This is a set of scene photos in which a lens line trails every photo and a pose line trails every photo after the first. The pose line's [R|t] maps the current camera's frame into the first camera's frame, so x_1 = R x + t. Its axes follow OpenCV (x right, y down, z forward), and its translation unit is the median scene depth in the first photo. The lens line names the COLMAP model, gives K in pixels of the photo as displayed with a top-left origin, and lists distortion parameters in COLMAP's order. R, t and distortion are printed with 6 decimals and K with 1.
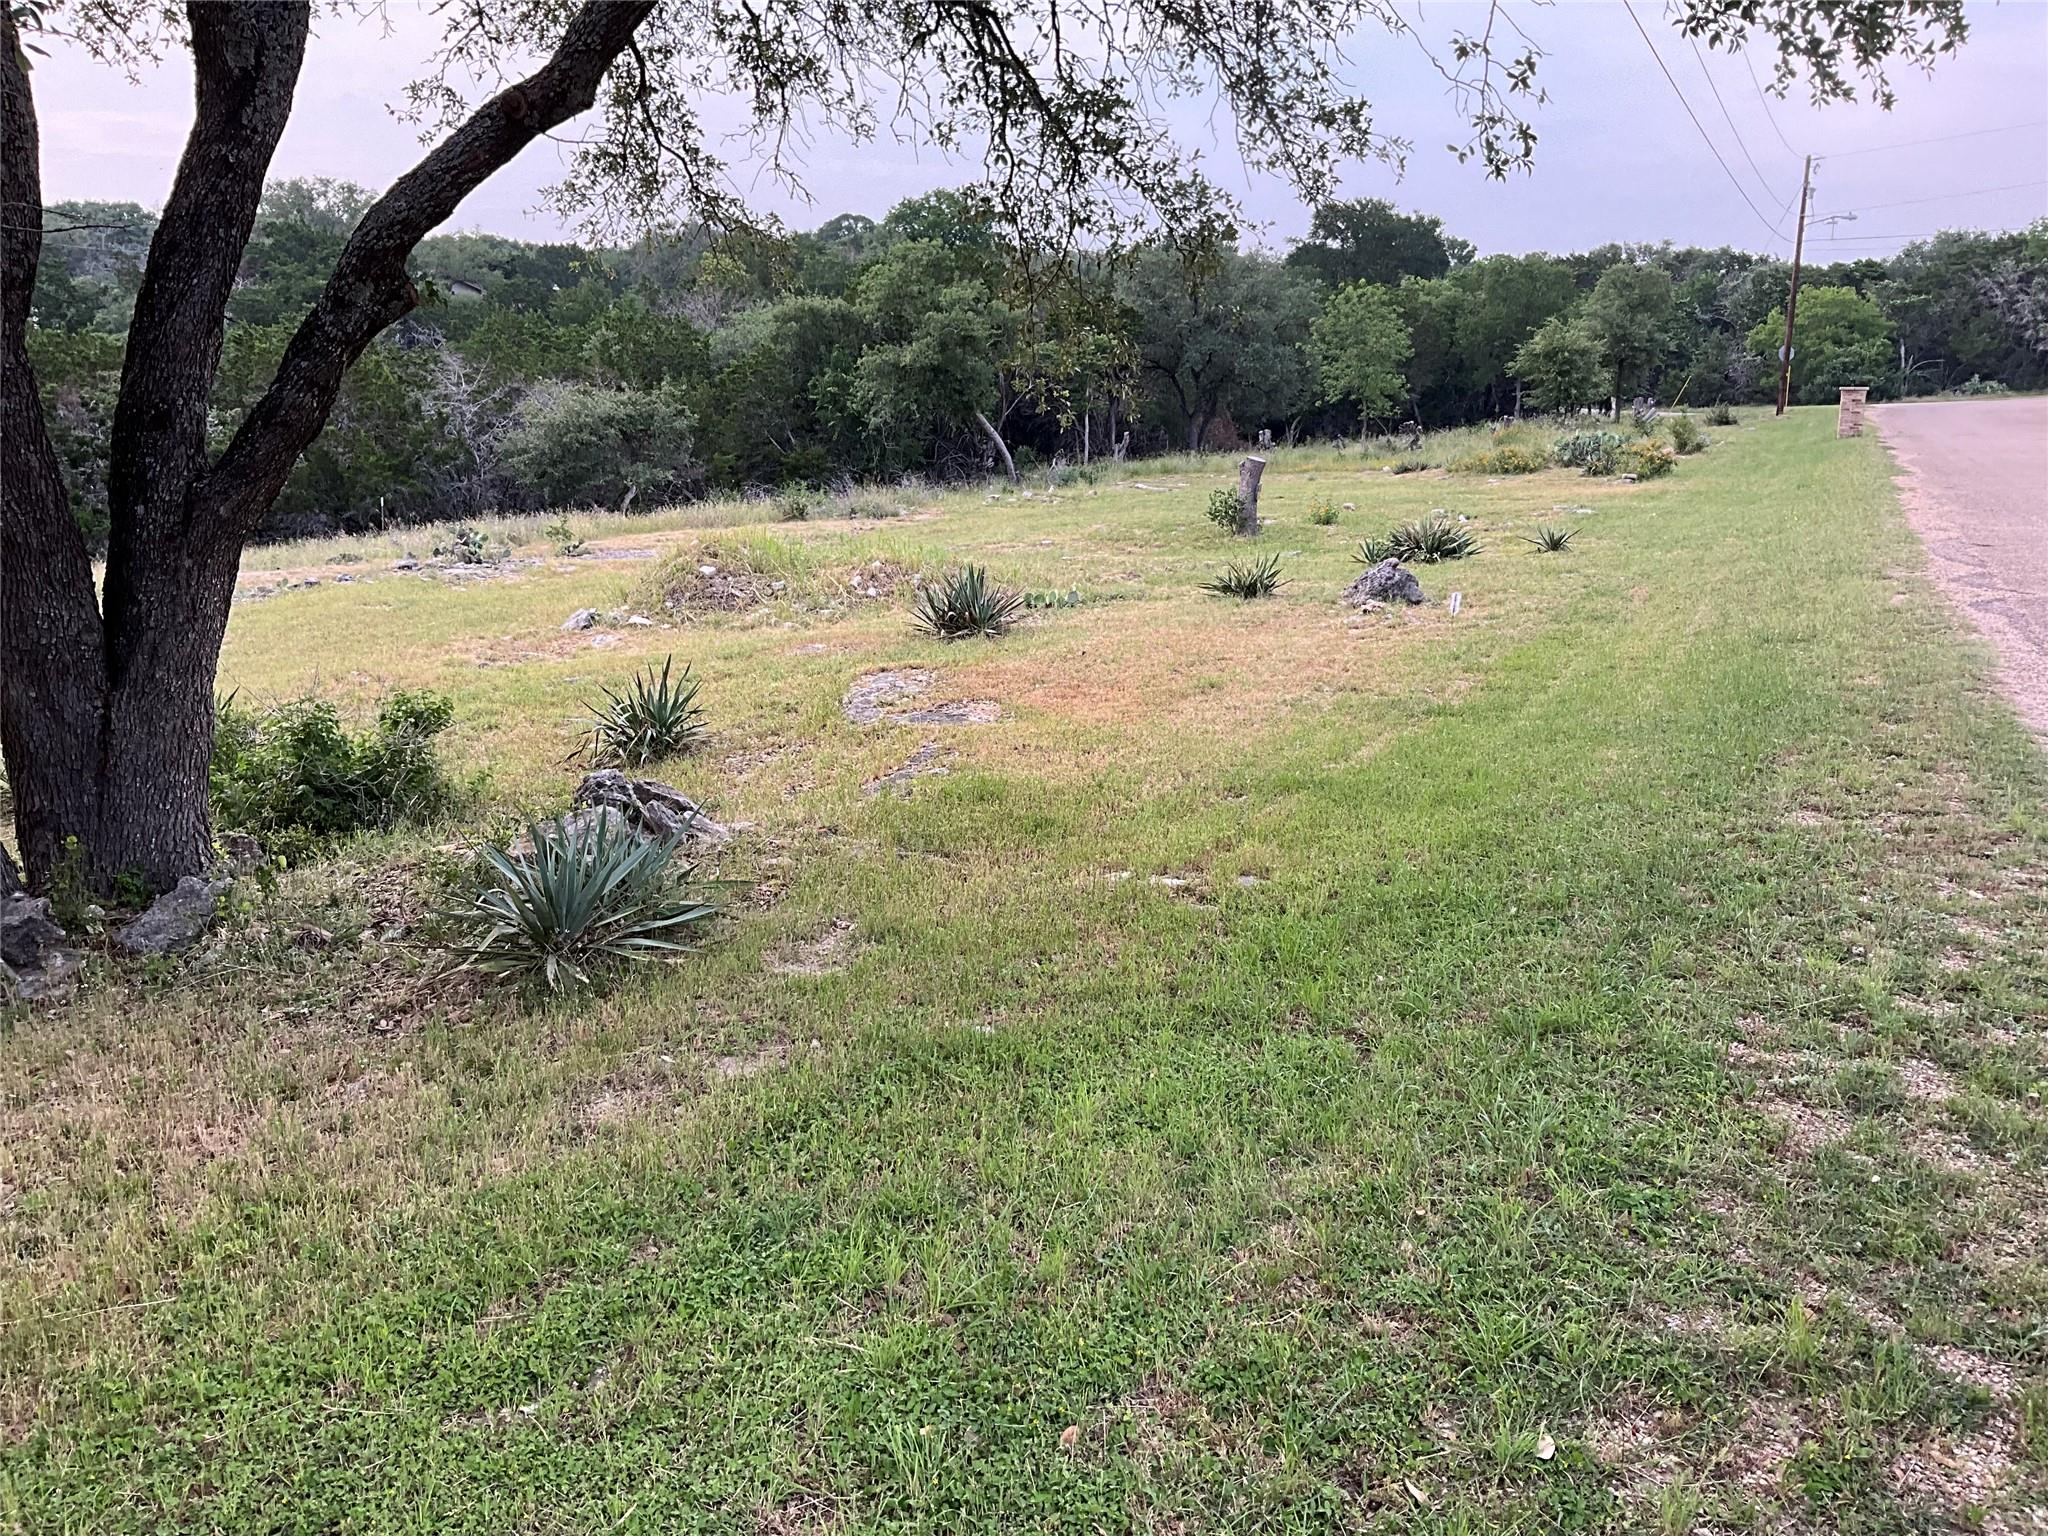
lens RADIAL K [[1737.9, 0, 1033.0], [0, 1737.9, 778.1], [0, 0, 1]] dist [0.068373, -0.102099]
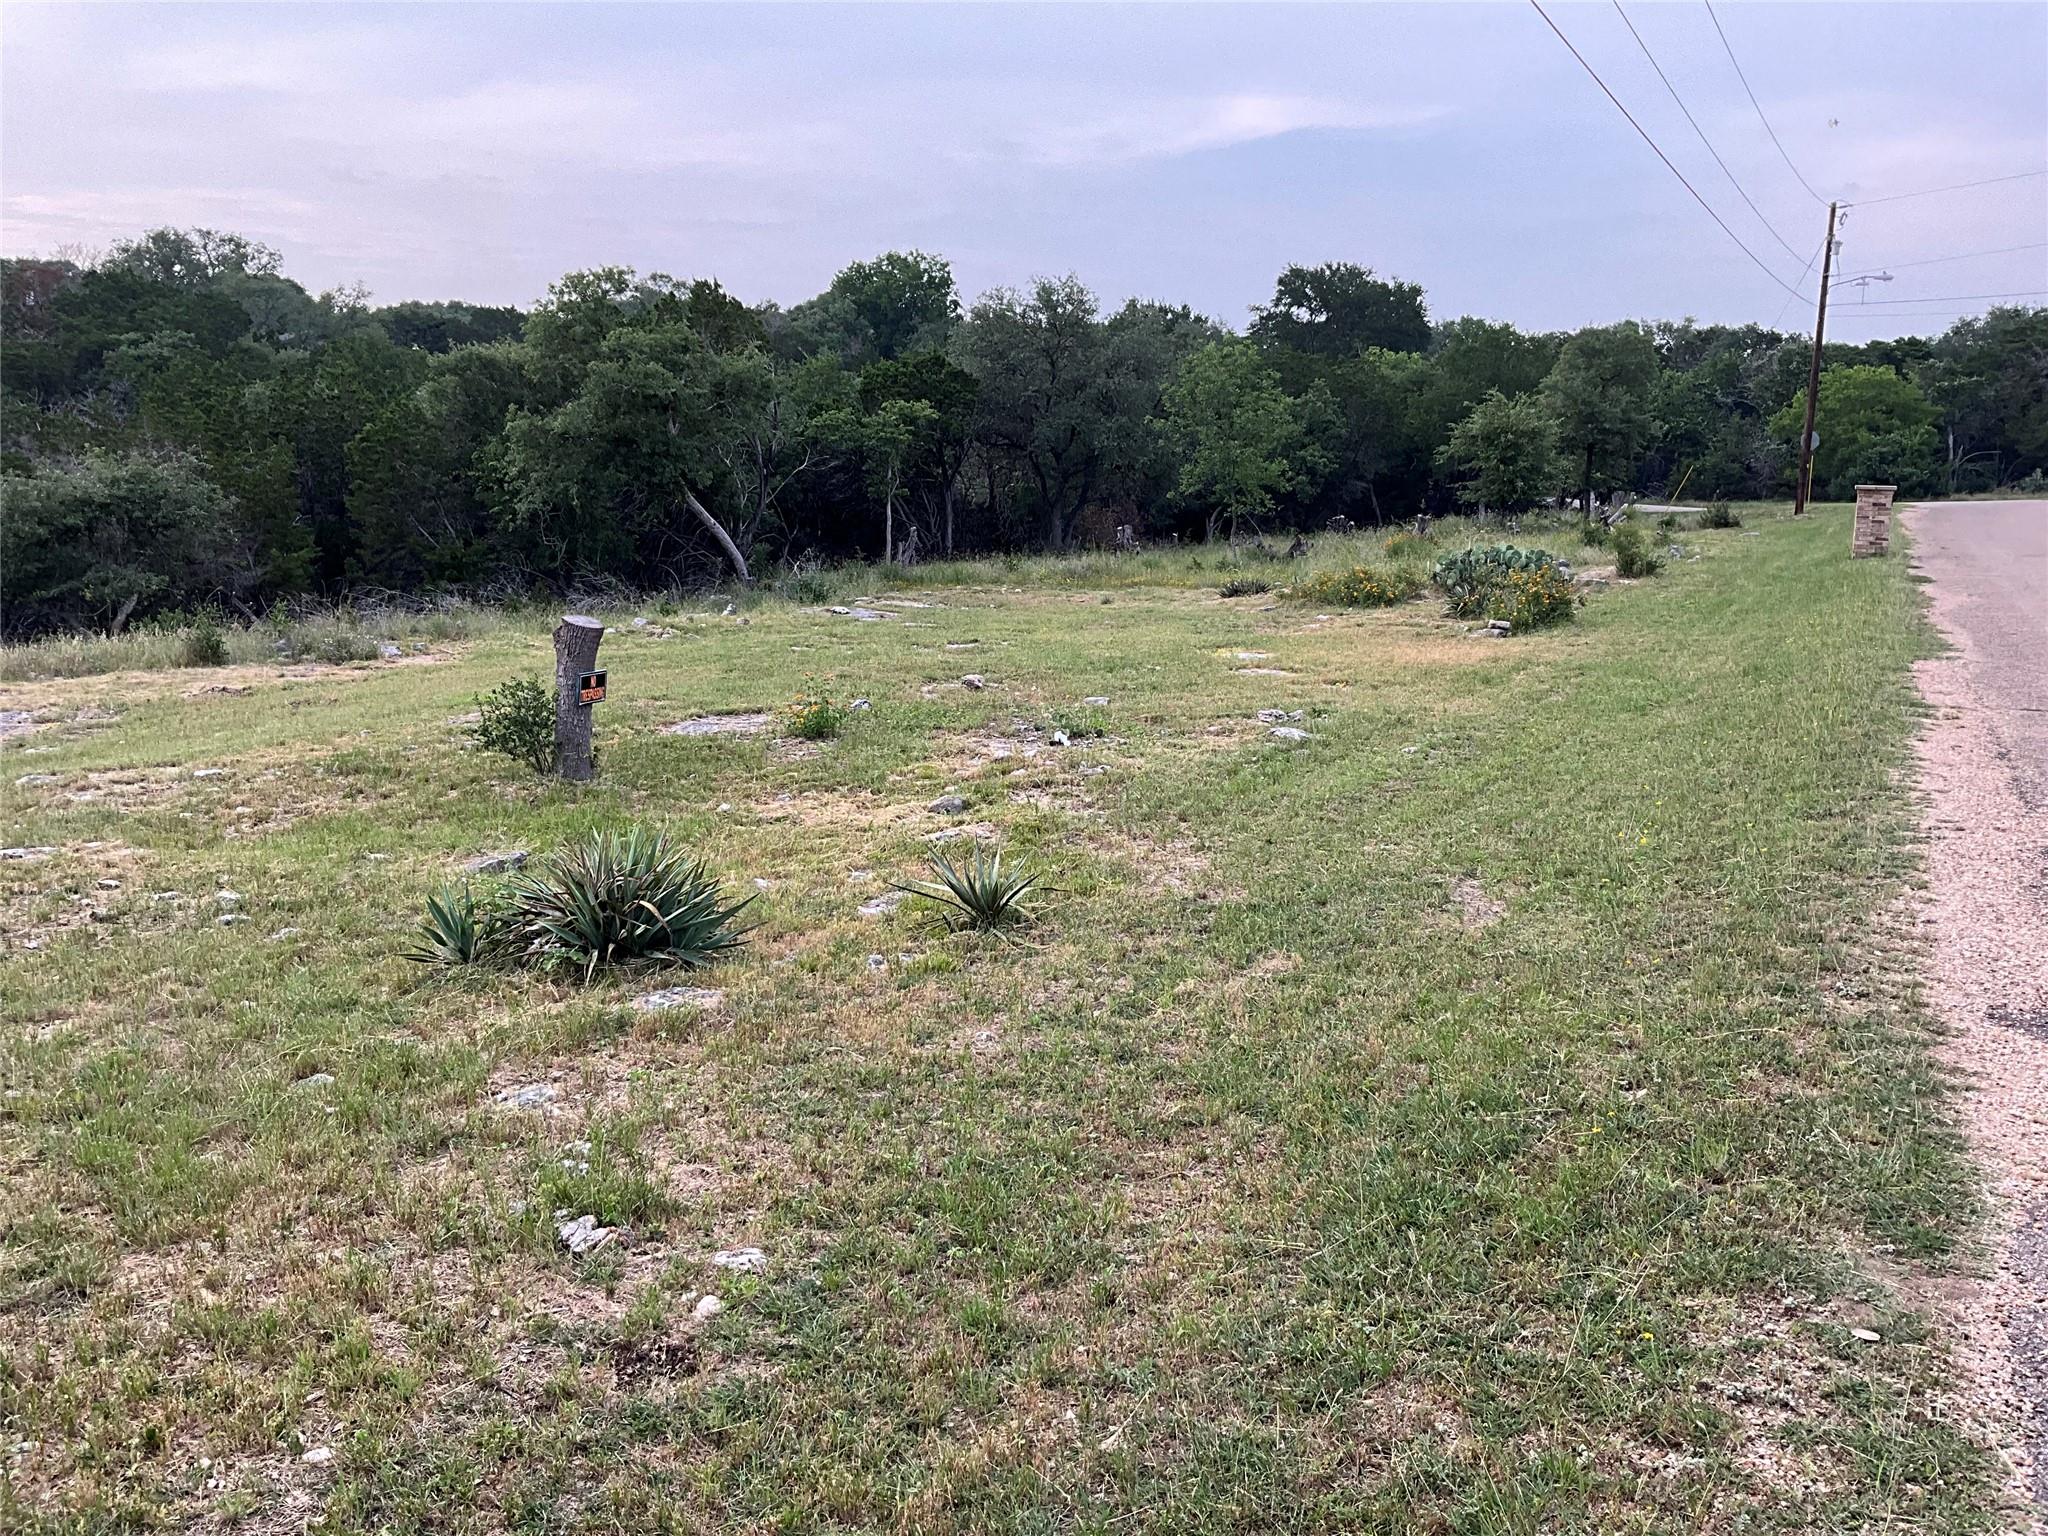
lens RADIAL K [[1737.9, 0, 1013.1], [0, 1737.9, 773.9], [0, 0, 1]] dist [0.068373, -0.102099]
pose [[0.999242, 0.020550, -0.033055, 0.070108], [-0.022022, 0.998752, -0.044822, -0.032360], [0.032093, 0.045516, 0.998448, 0.138000]]
